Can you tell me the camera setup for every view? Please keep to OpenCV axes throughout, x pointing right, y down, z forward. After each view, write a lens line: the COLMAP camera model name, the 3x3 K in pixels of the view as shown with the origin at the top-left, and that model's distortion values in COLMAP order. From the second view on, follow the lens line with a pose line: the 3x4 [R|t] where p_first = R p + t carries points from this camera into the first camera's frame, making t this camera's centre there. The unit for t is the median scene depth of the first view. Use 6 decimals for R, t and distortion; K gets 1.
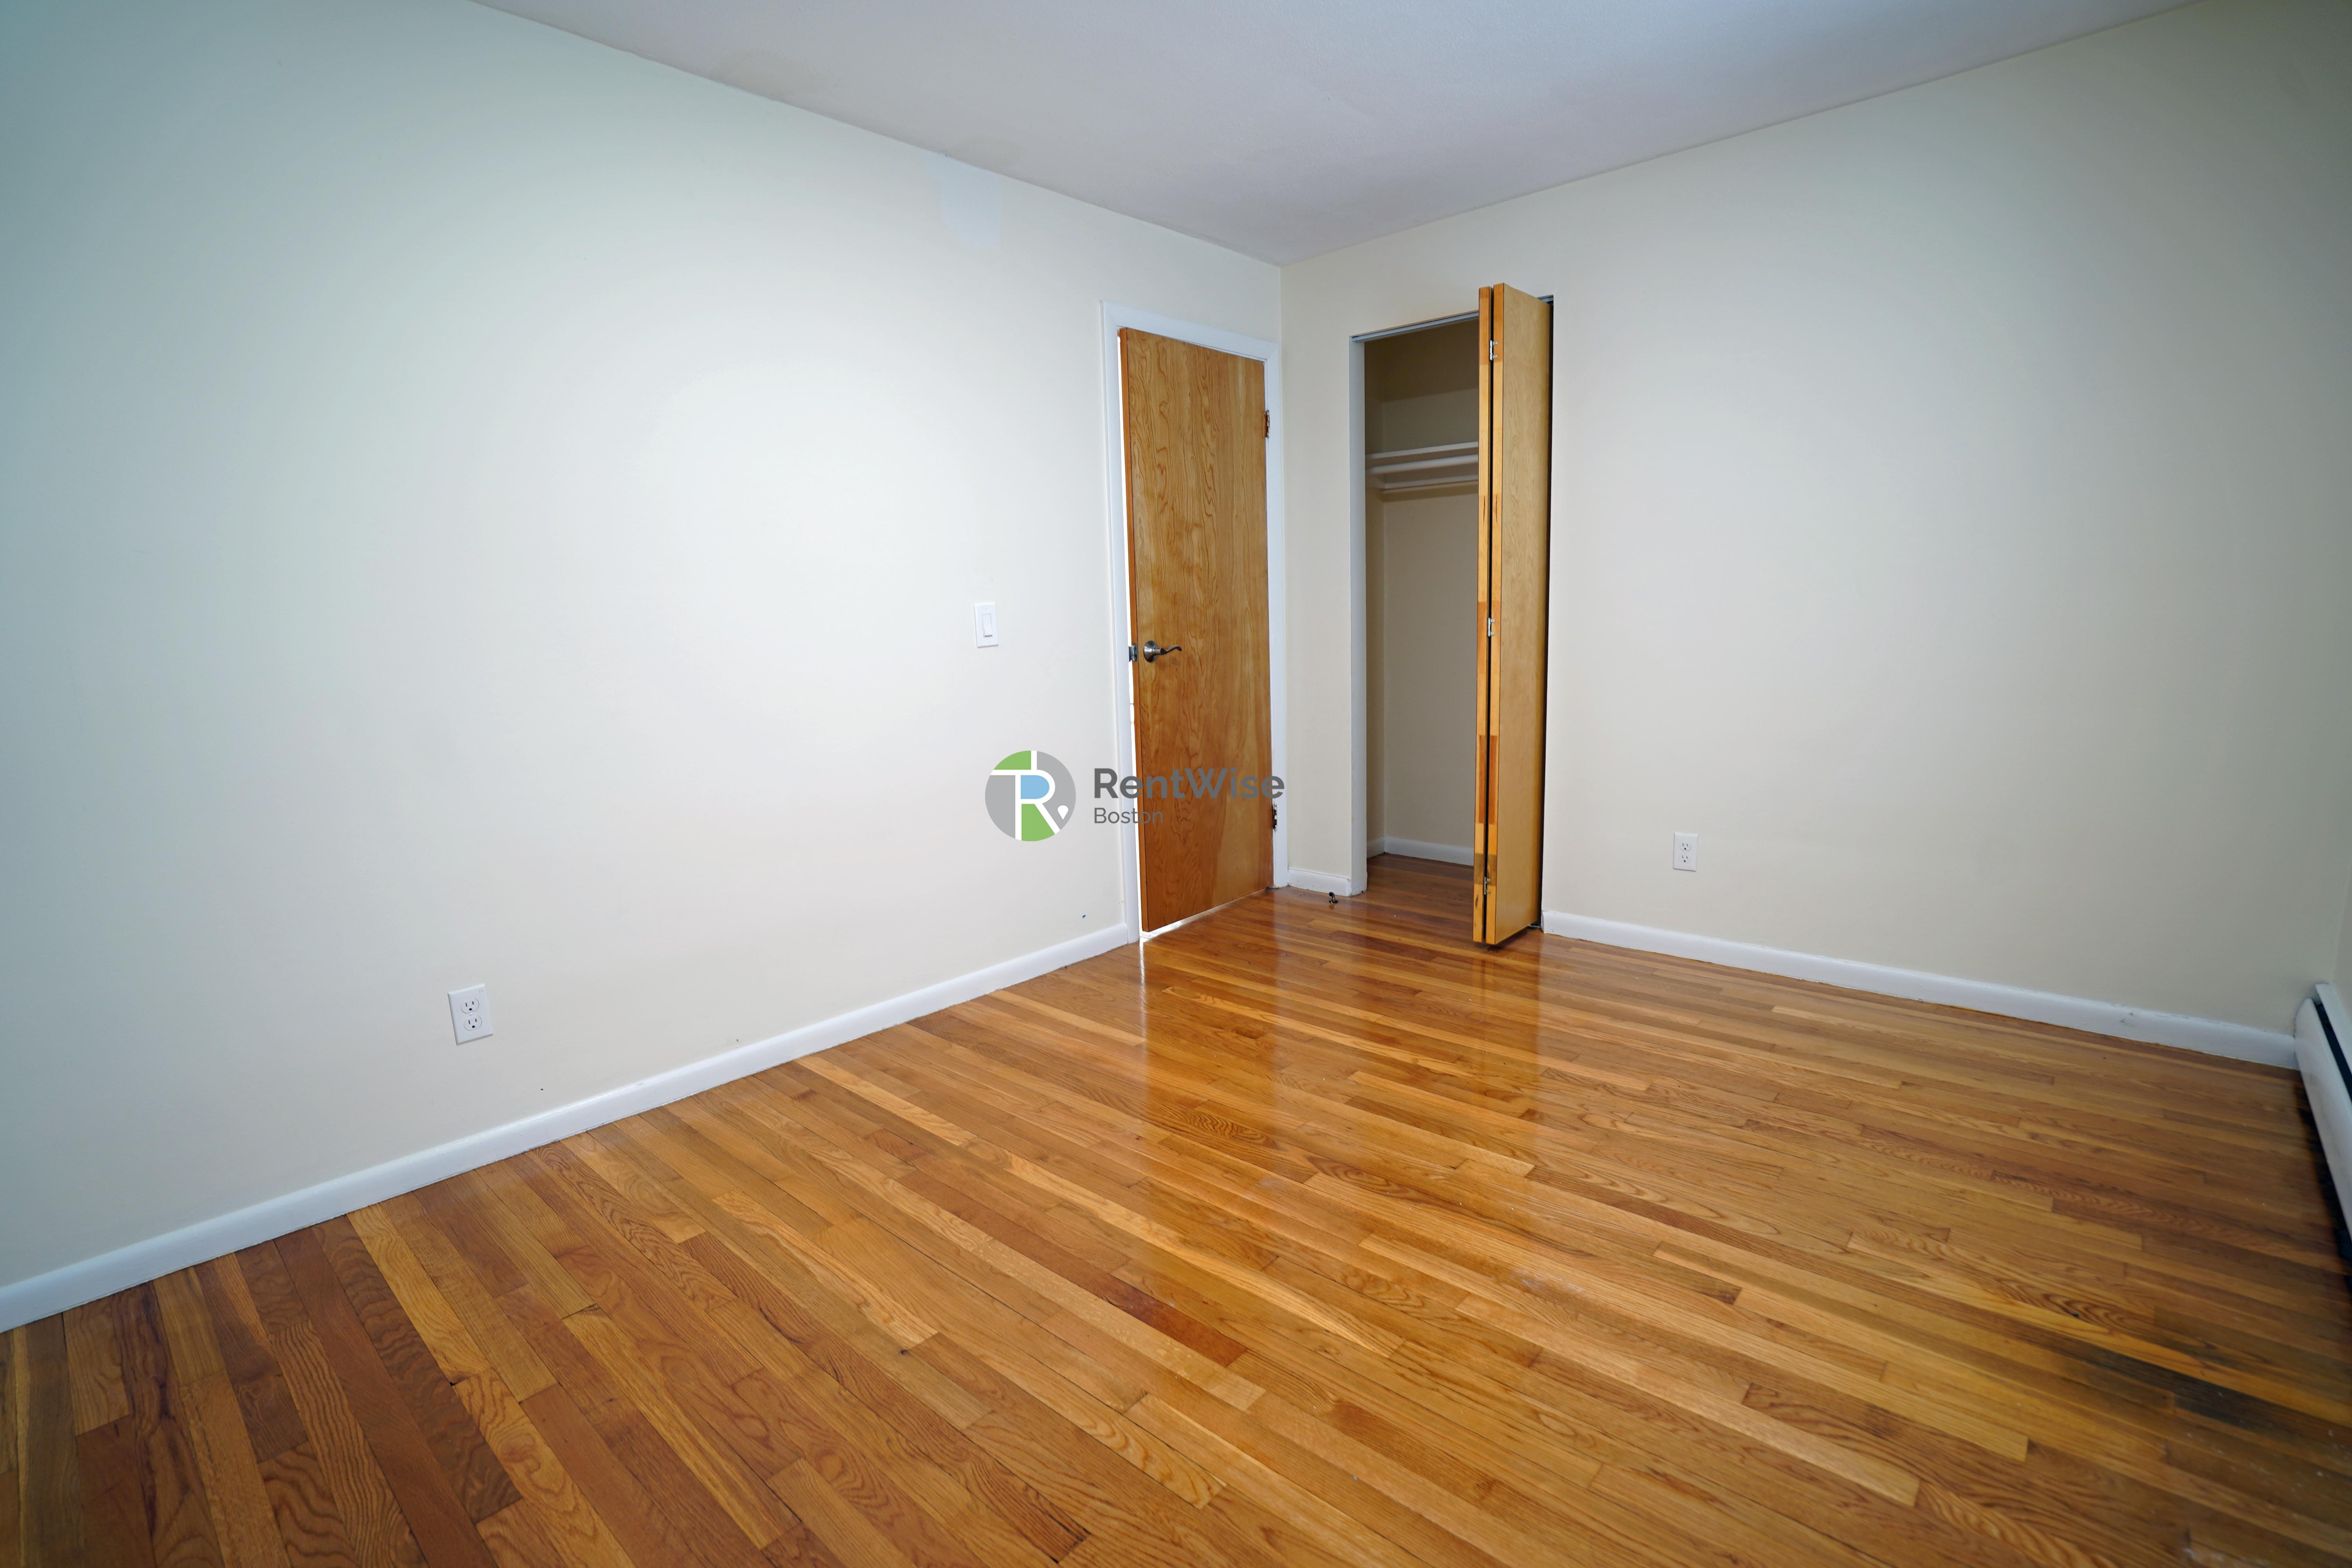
lens RADIAL K [[1083.6, 0, 1176.0], [0, 1083.6, 784.0], [0, 0, 1]] dist [-0.064140, 0.025982]
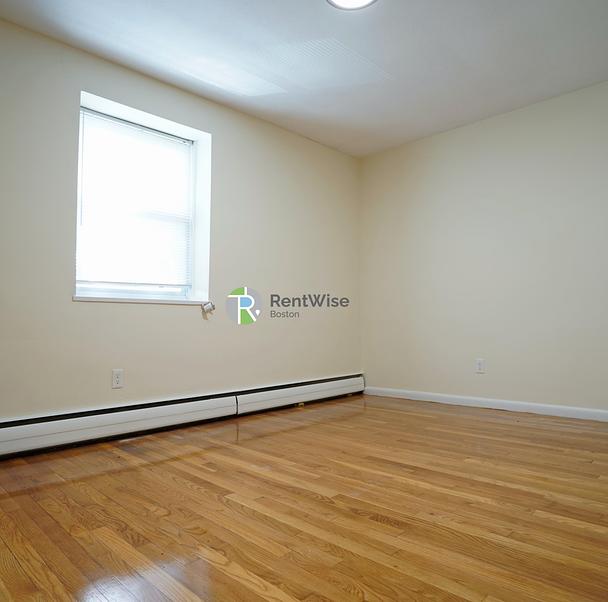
lens RADIAL K [[453.0, 0, 304.0], [0, 453.0, 301.0], [0, 0, 1]] dist [-0.043696, 0.001787]
pose [[-0.997642, 0.047492, 0.049554, 0.101354], [0.052652, 0.992685, 0.108645, -0.077455], [-0.044031, 0.110998, -0.992845, 1.473677]]
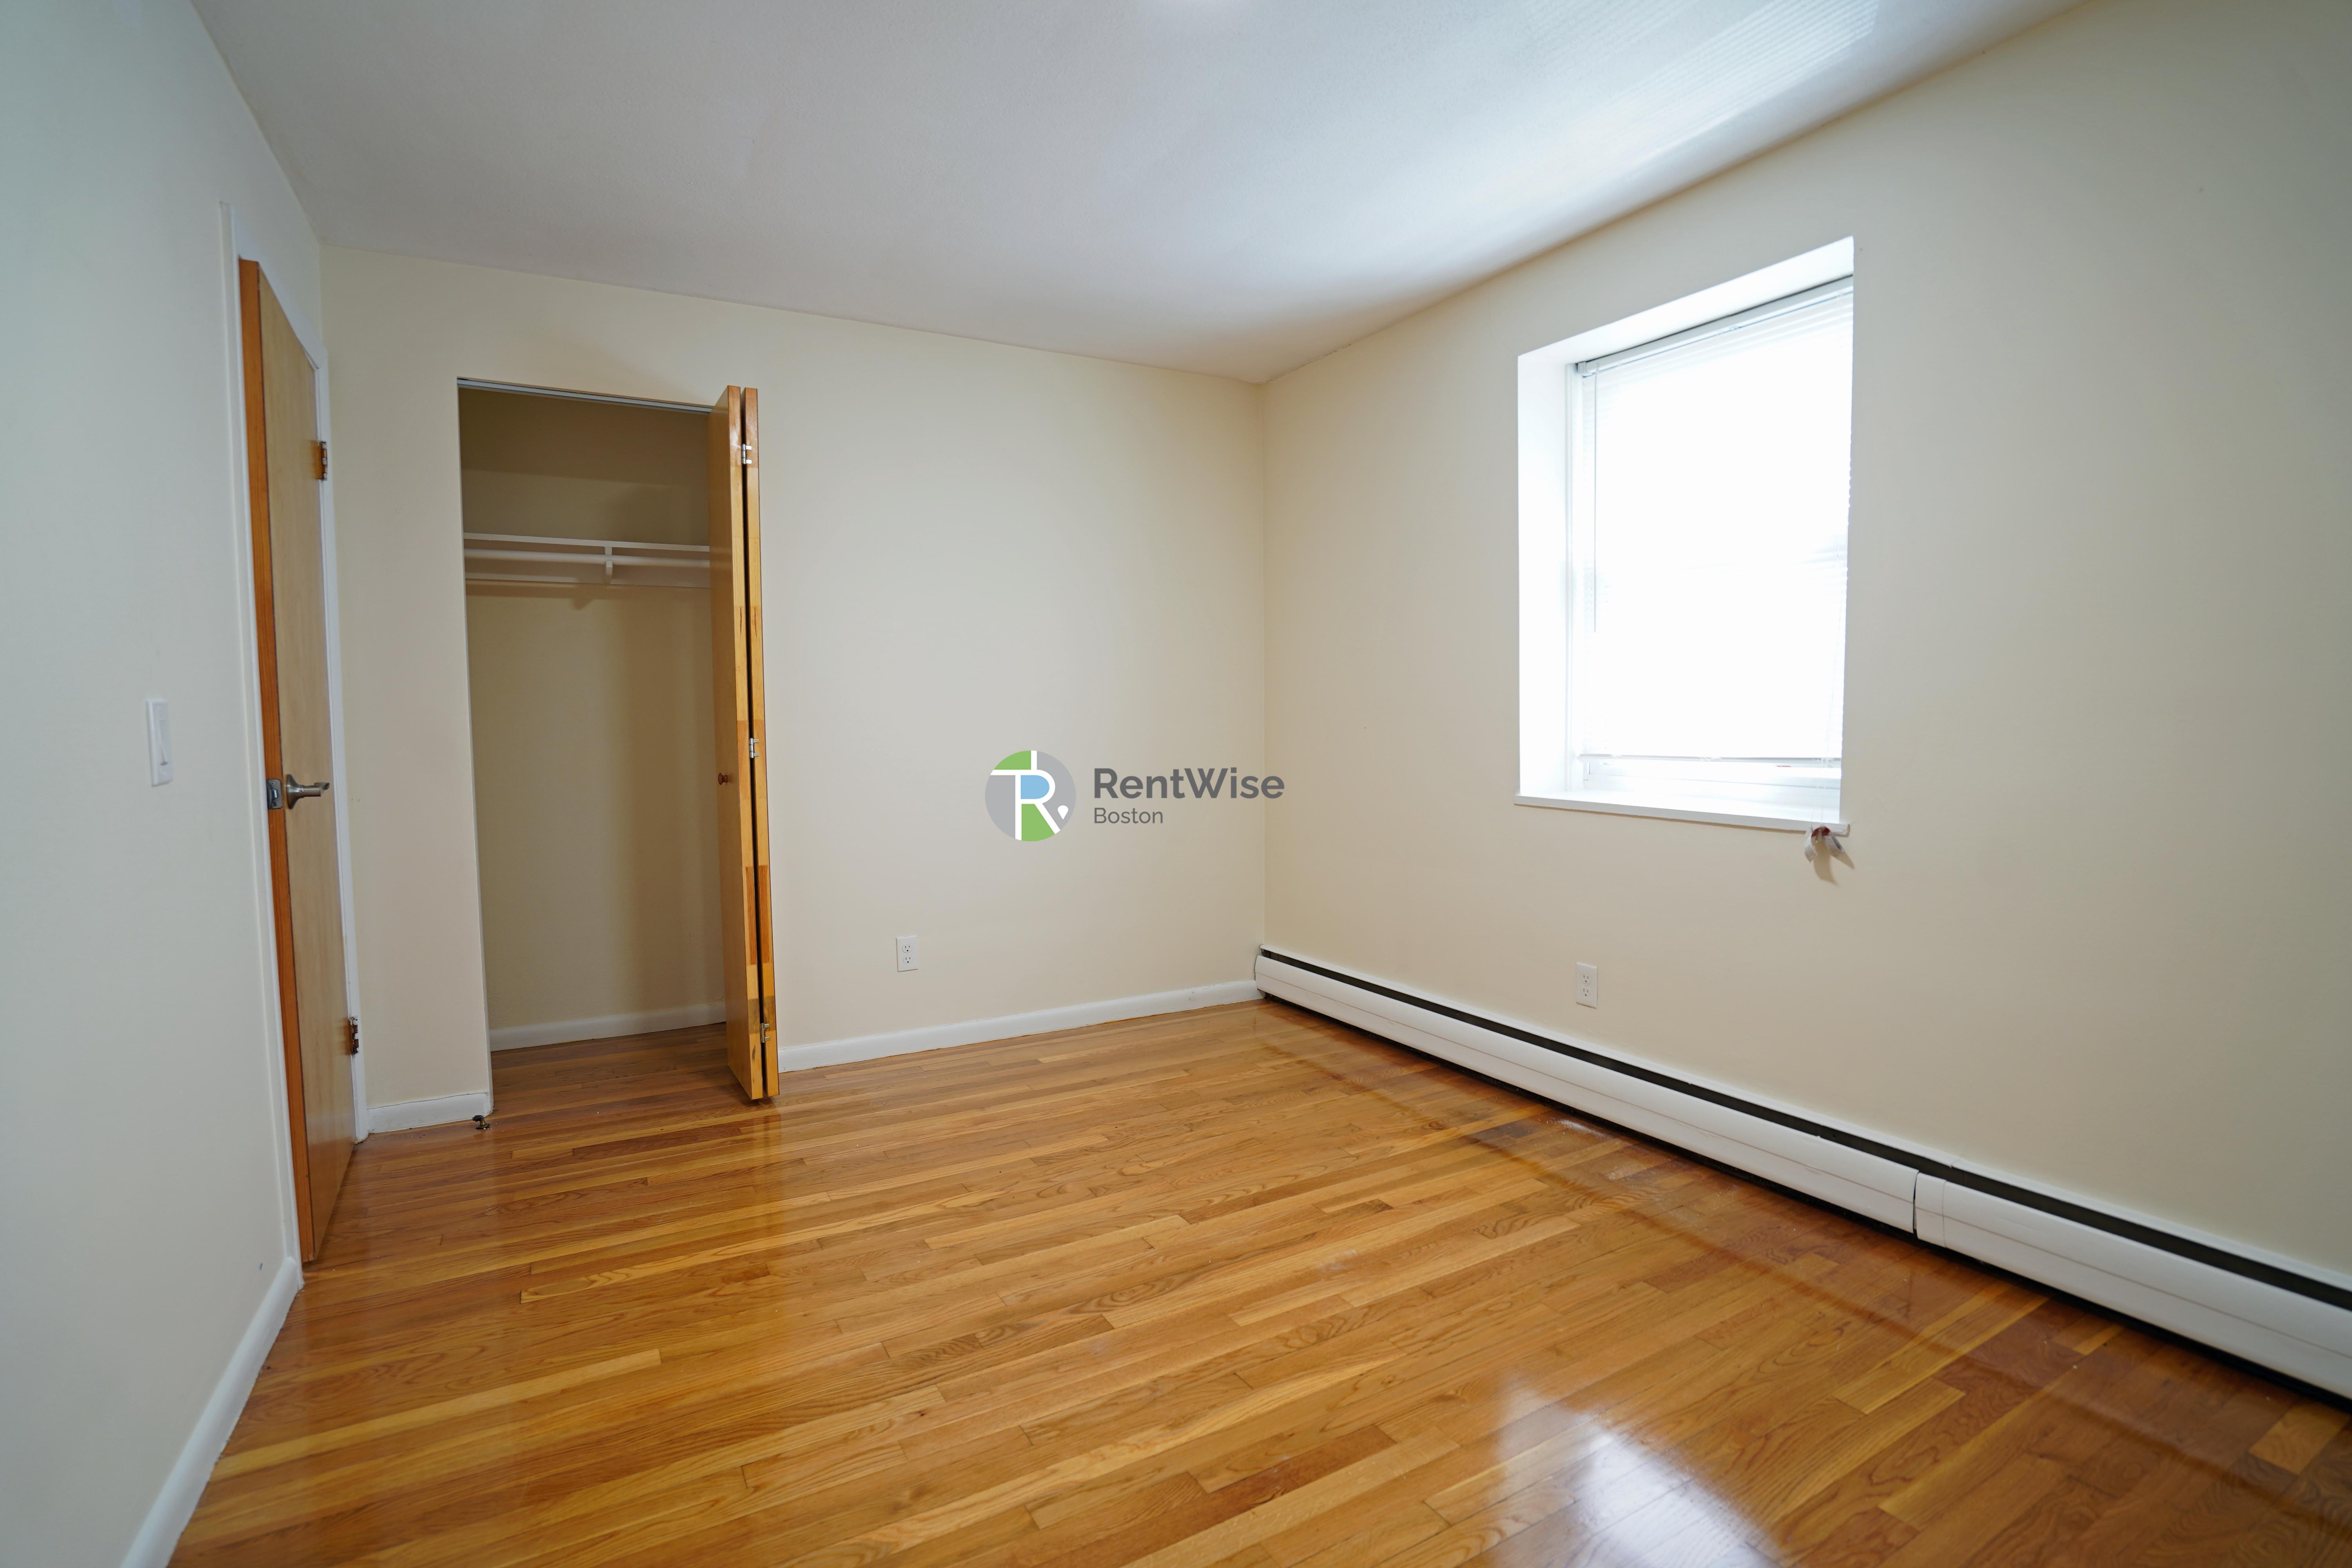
lens RADIAL K [[1083.6, 0, 1176.0], [0, 1083.6, 784.0], [0, 0, 1]] dist [-0.064140, 0.025982]
pose [[0.314474, -0.028271, 0.948845, -0.585545], [0.152847, 0.988022, -0.021219, -0.051366], [-0.936880, 0.151701, 0.315028, 0.477228]]
